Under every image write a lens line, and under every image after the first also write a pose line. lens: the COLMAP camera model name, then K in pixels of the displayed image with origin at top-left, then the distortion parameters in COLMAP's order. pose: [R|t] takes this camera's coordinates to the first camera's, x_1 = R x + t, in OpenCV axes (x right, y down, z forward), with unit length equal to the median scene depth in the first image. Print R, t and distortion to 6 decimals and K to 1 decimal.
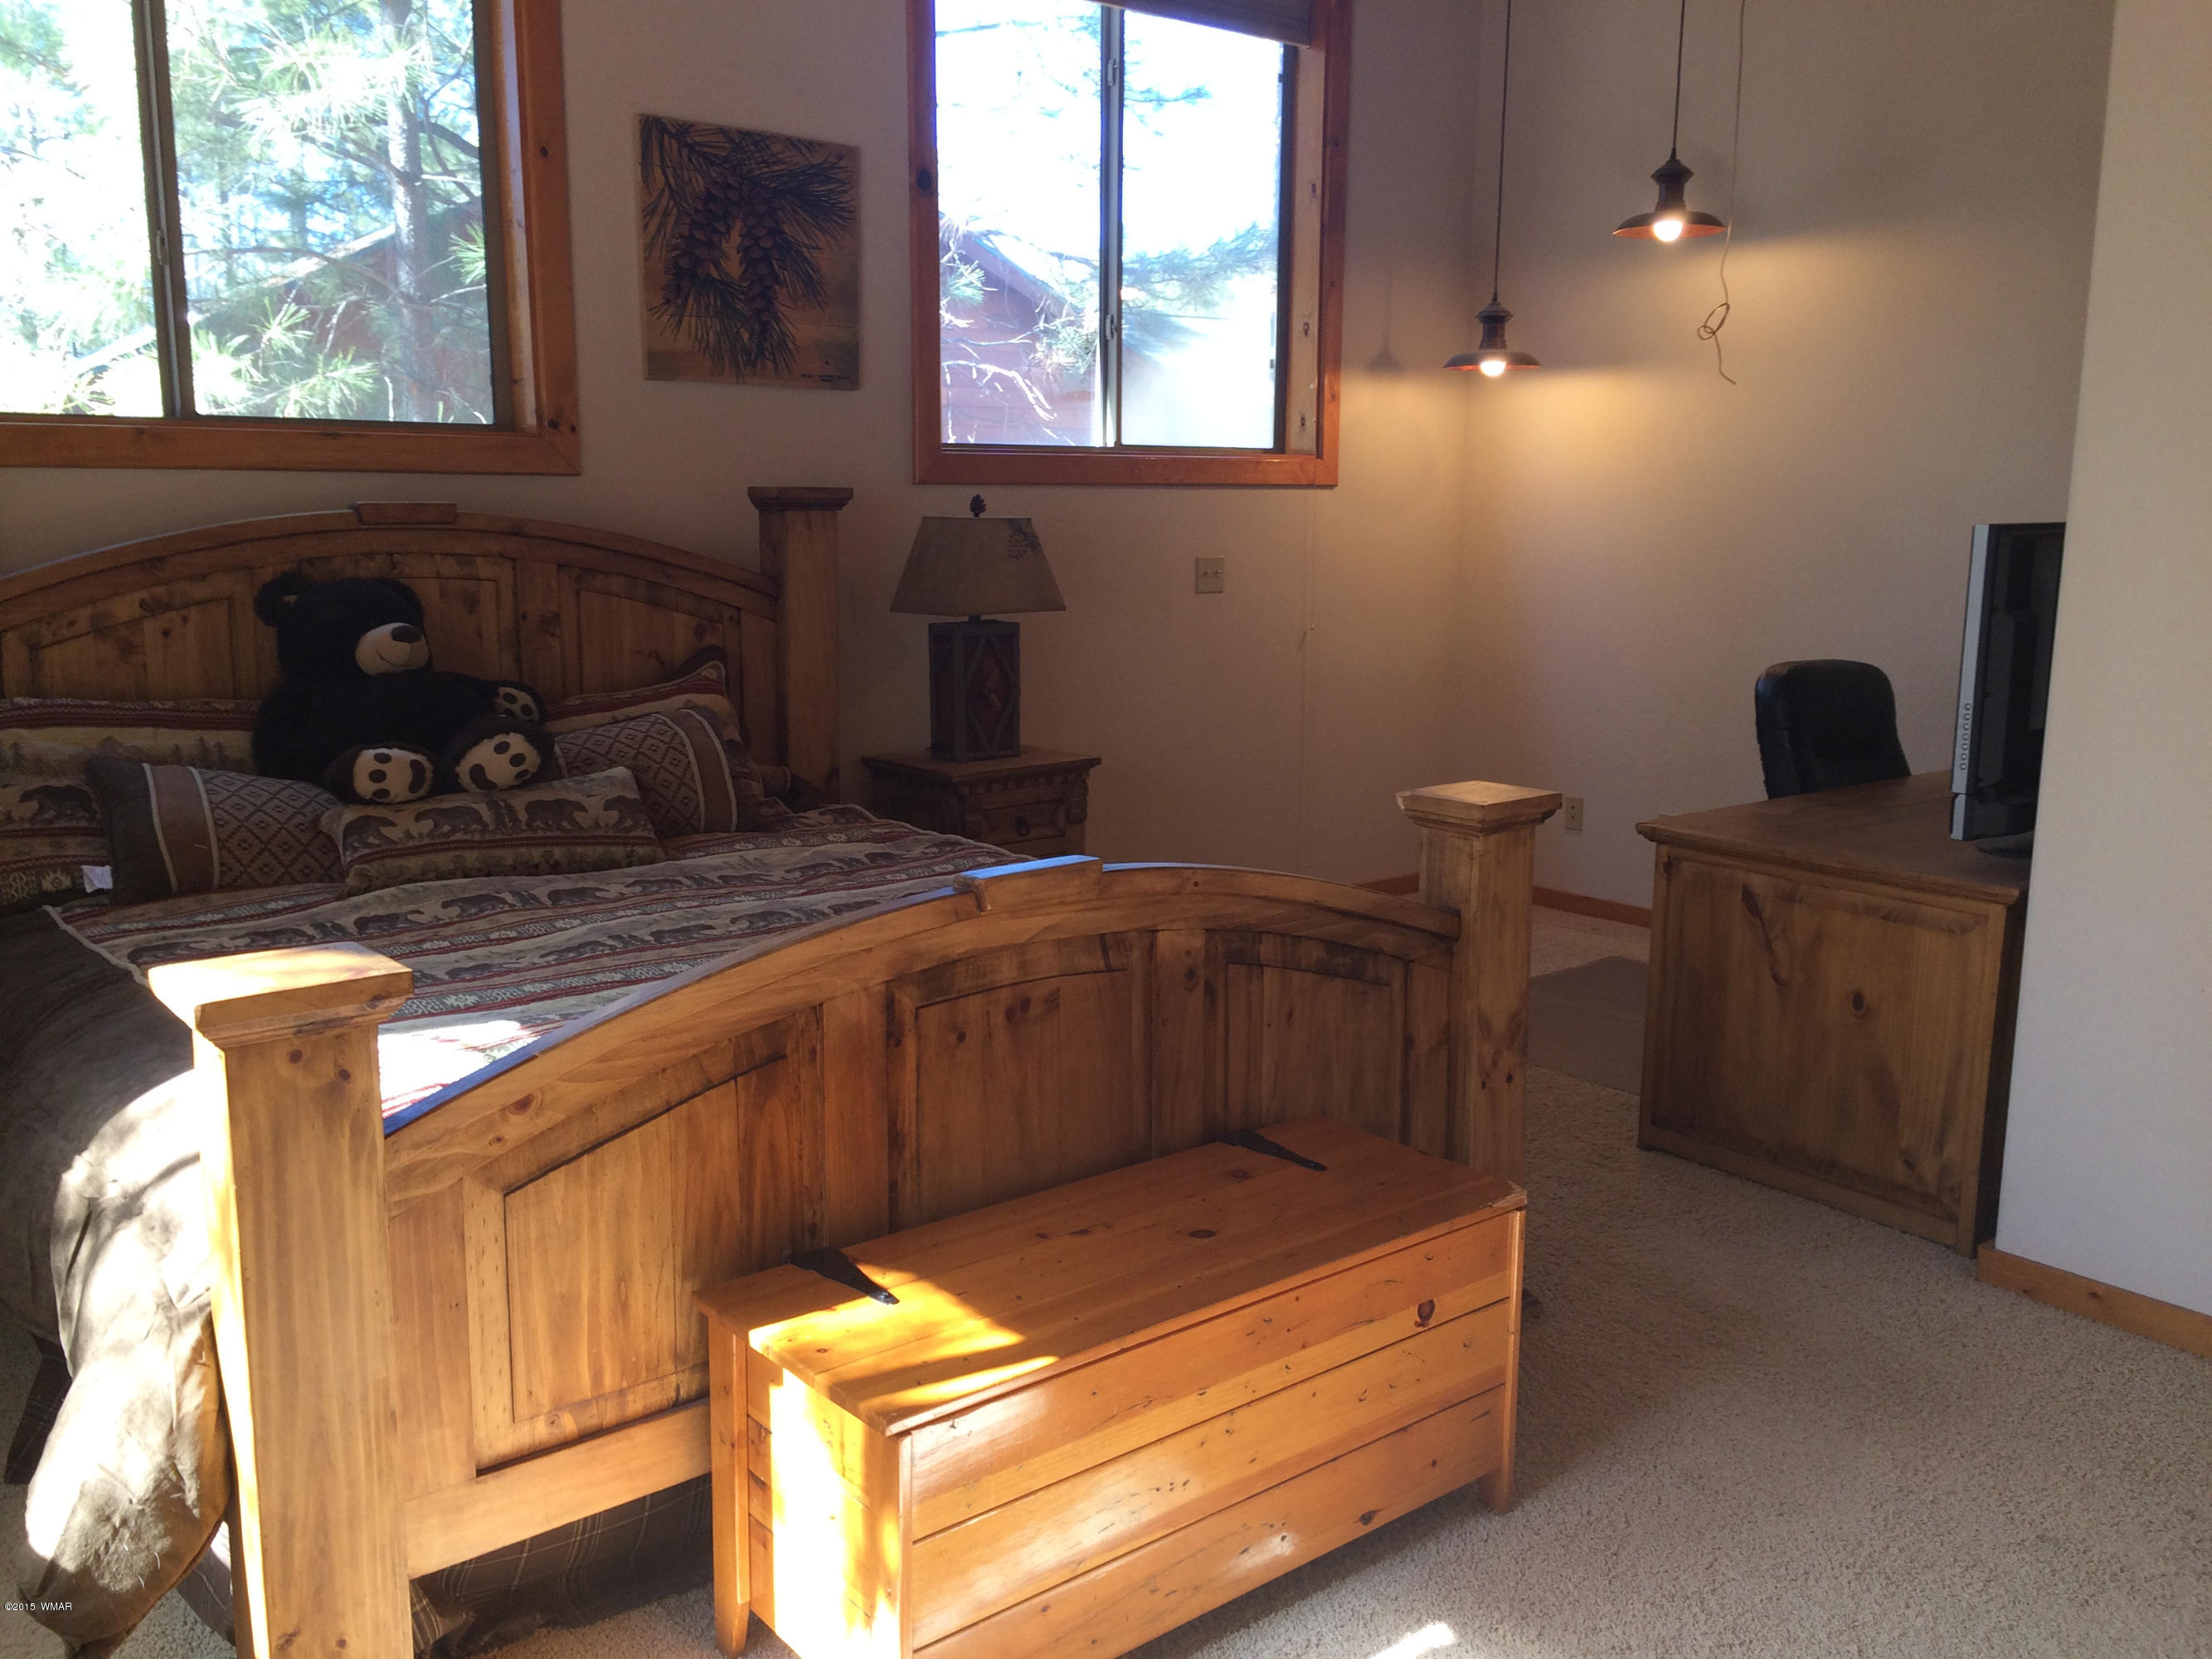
lens RADIAL K [[1889.1, 0, 1100.5], [0, 1889.1, 828.0], [0, 0, 1]] dist [0.078838, -0.101533]
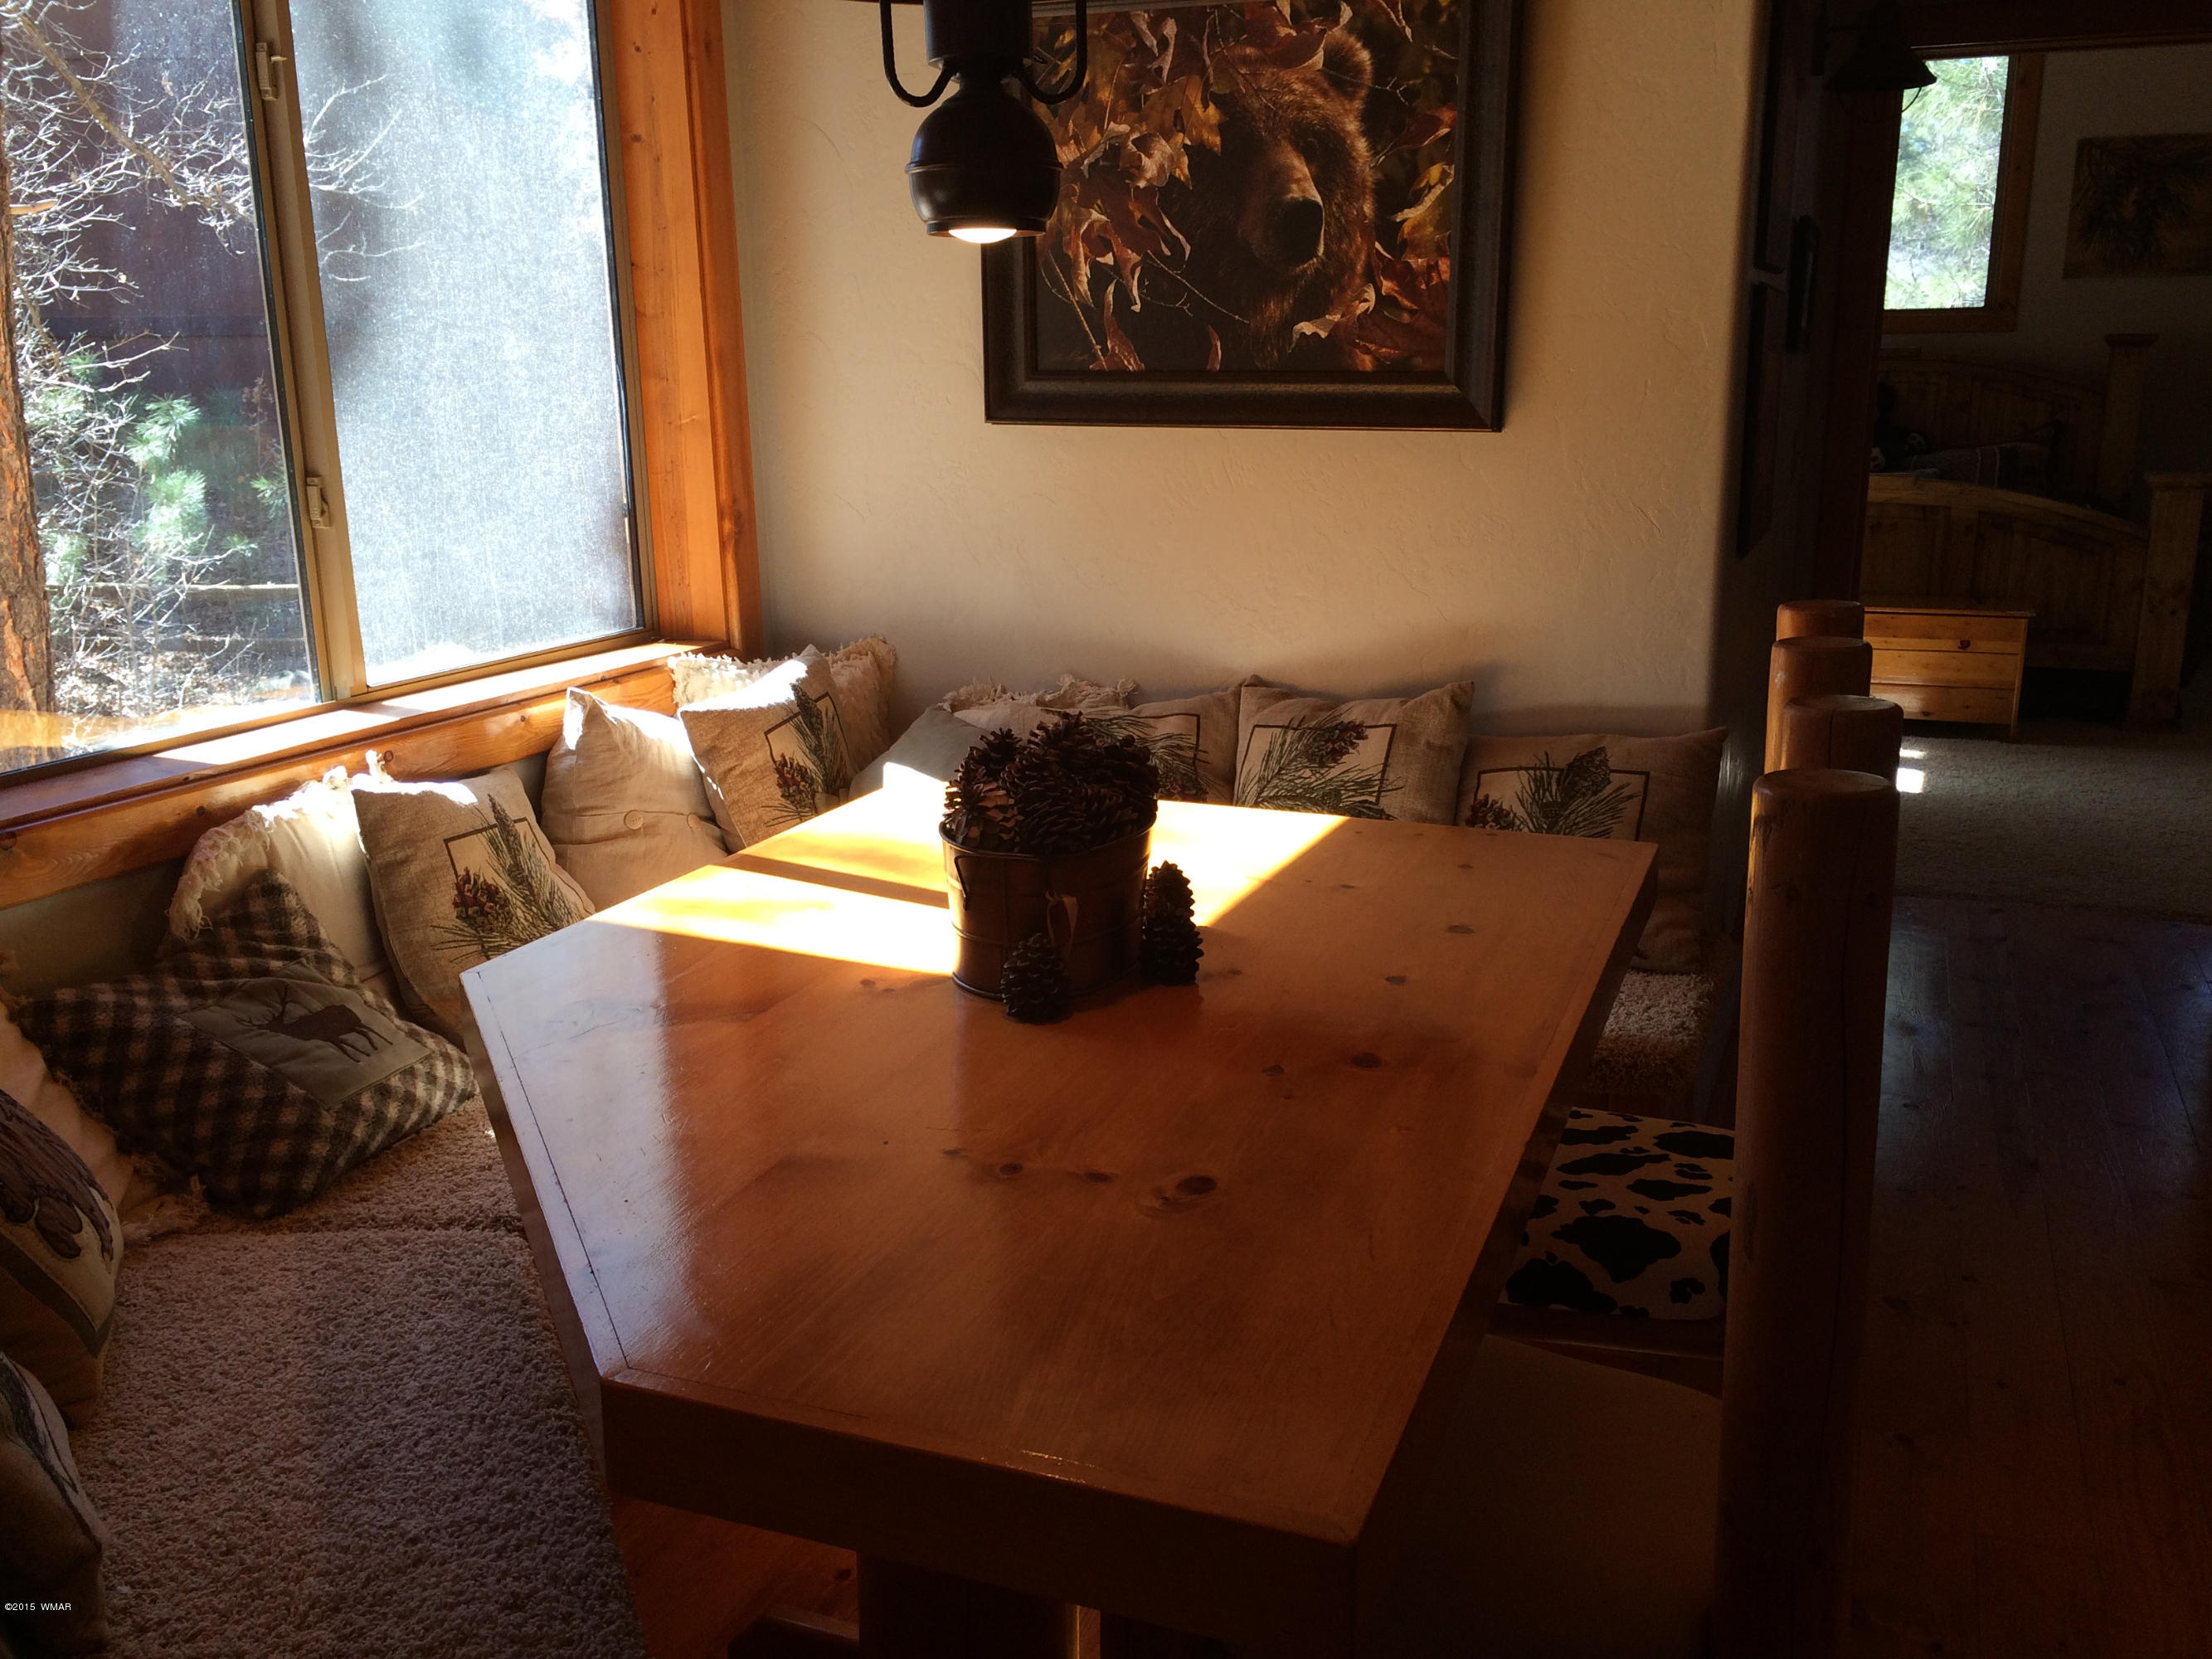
lens RADIAL K [[1889.1, 0, 1100.5], [0, 1889.1, 828.0], [0, 0, 1]] dist [0.078838, -0.101533]
pose [[0.466385, 0.199113, -0.861881, 1.250006], [-0.143167, 0.978482, 0.148580, 0.178649], [0.872919, 0.054097, 0.484856, -0.855486]]
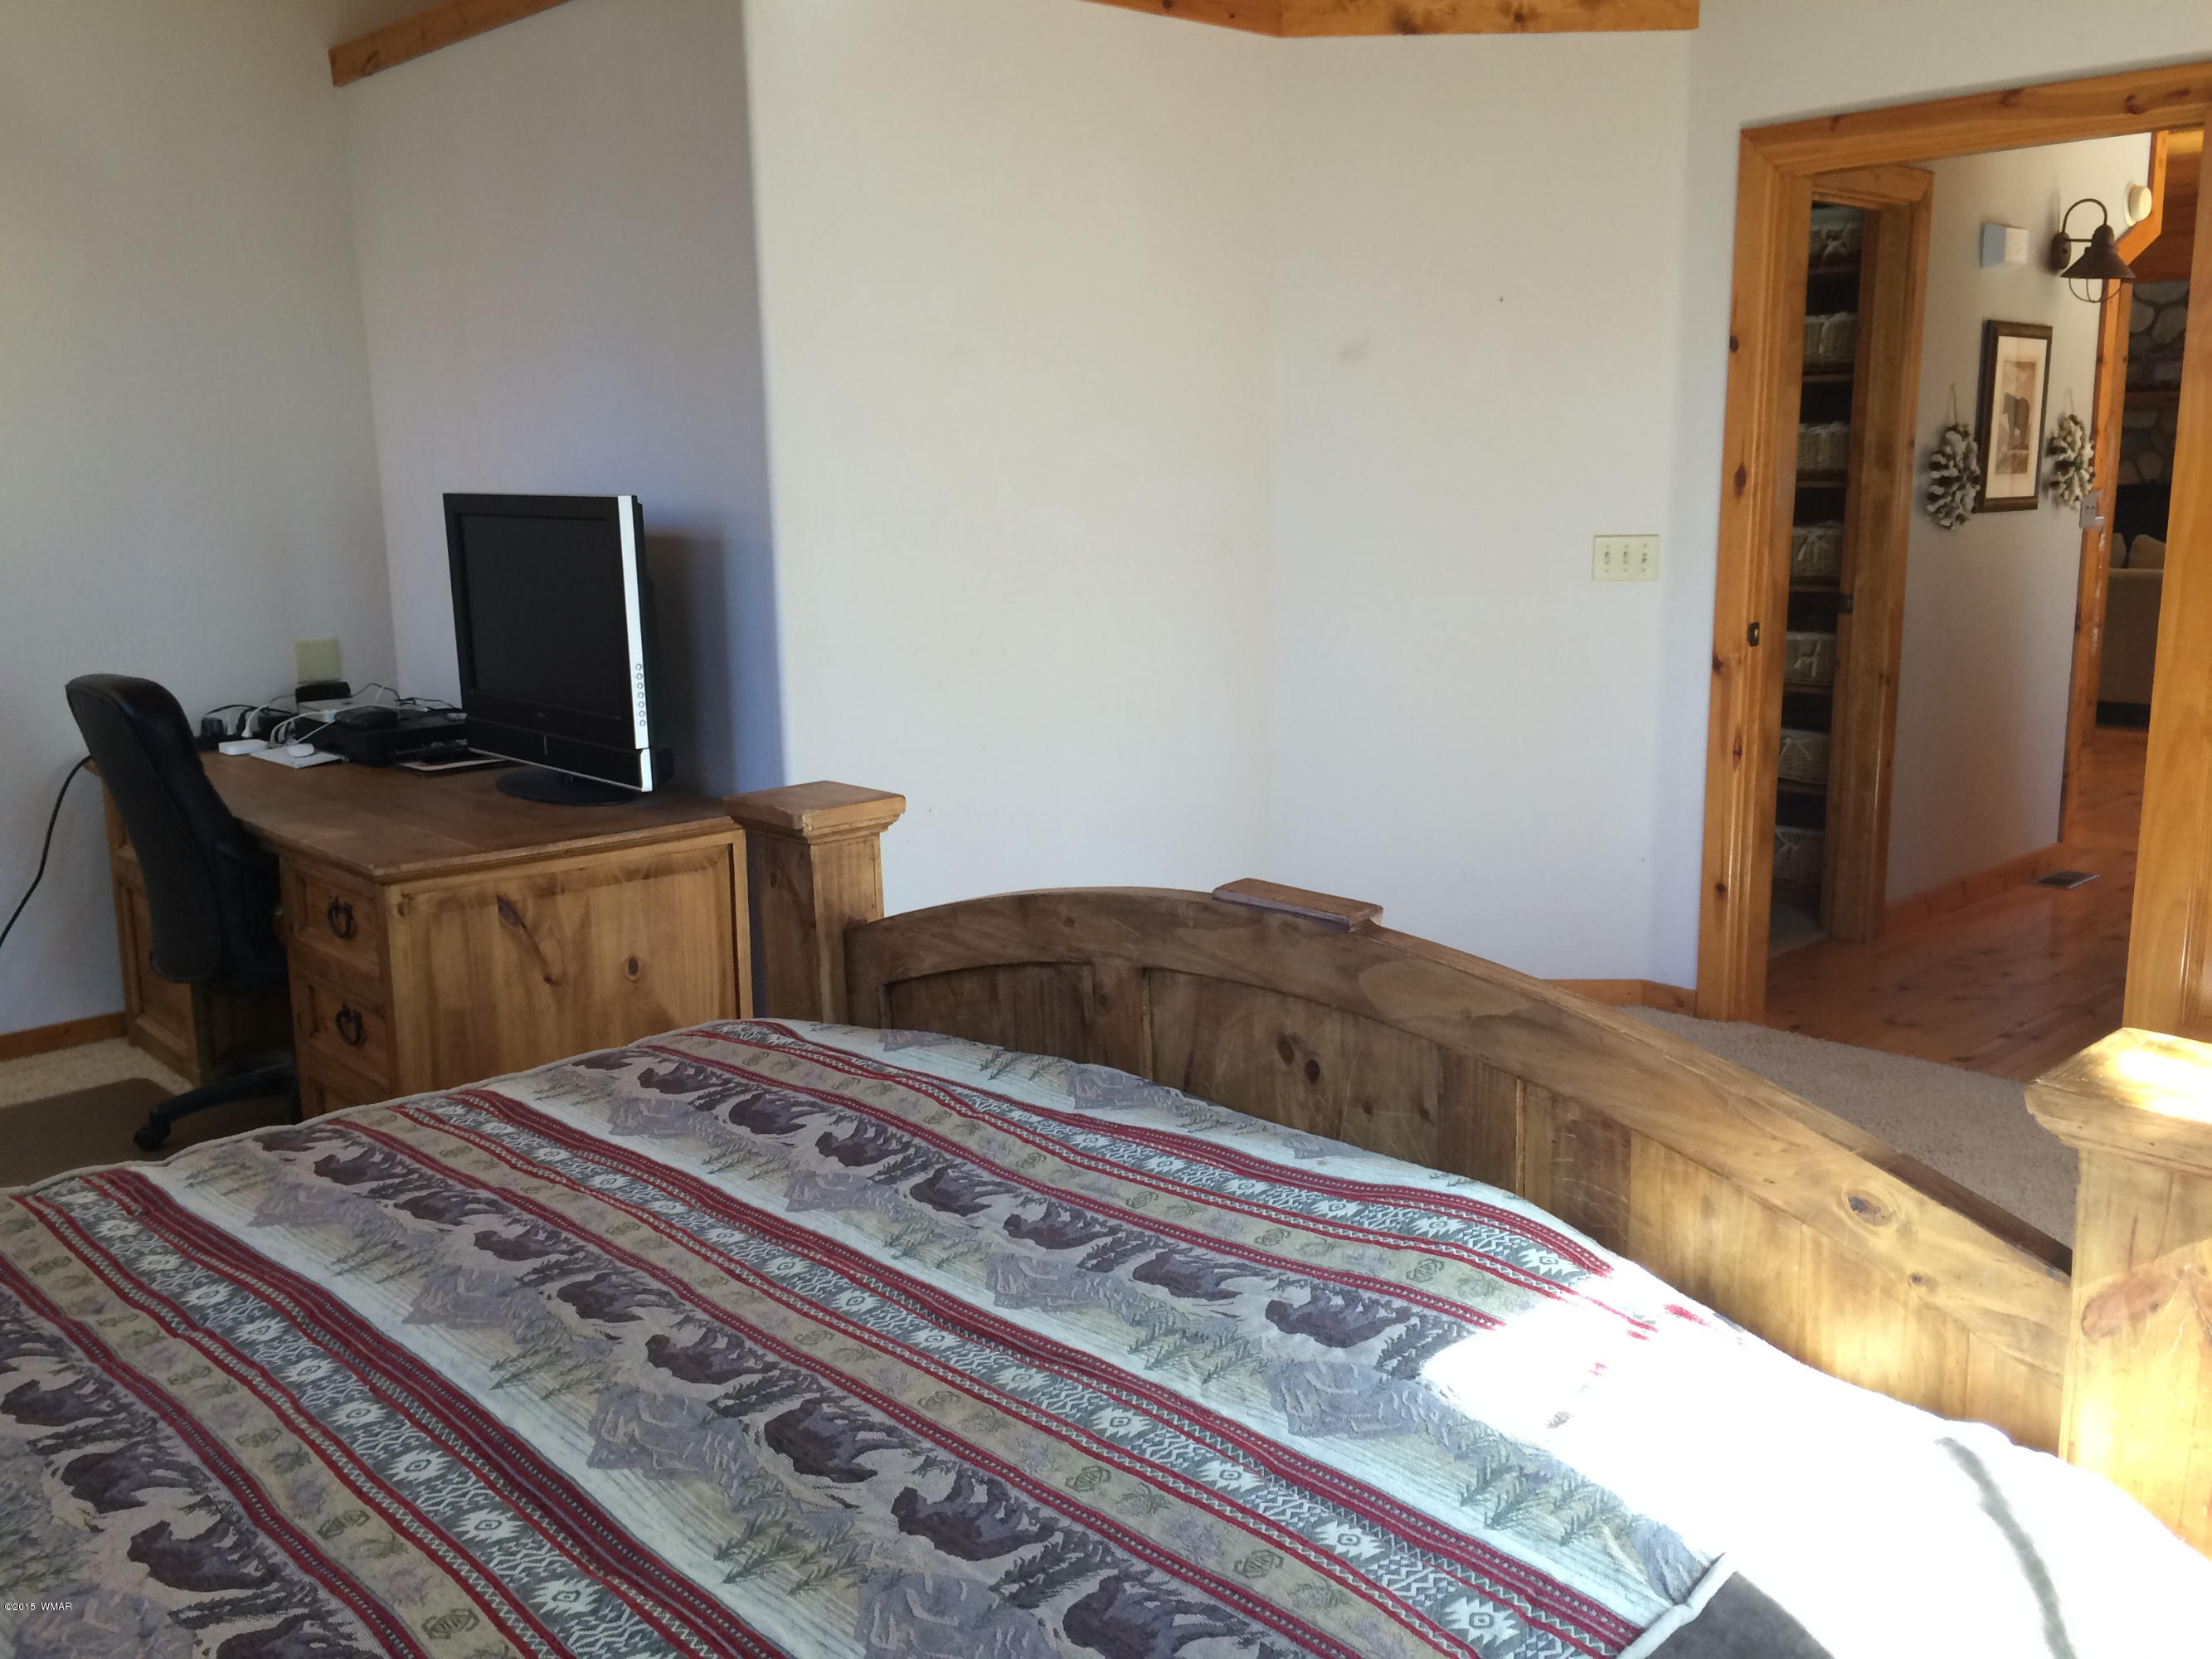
lens RADIAL K [[1889.1, 0, 1100.5], [0, 1889.1, 828.0], [0, 0, 1]] dist [0.078838, -0.101533]
pose [[-0.048975, -0.197379, 0.979103, -0.573744], [0.191558, 0.960226, 0.203155, -0.133829], [-0.980259, 0.197505, -0.009218, 0.744894]]
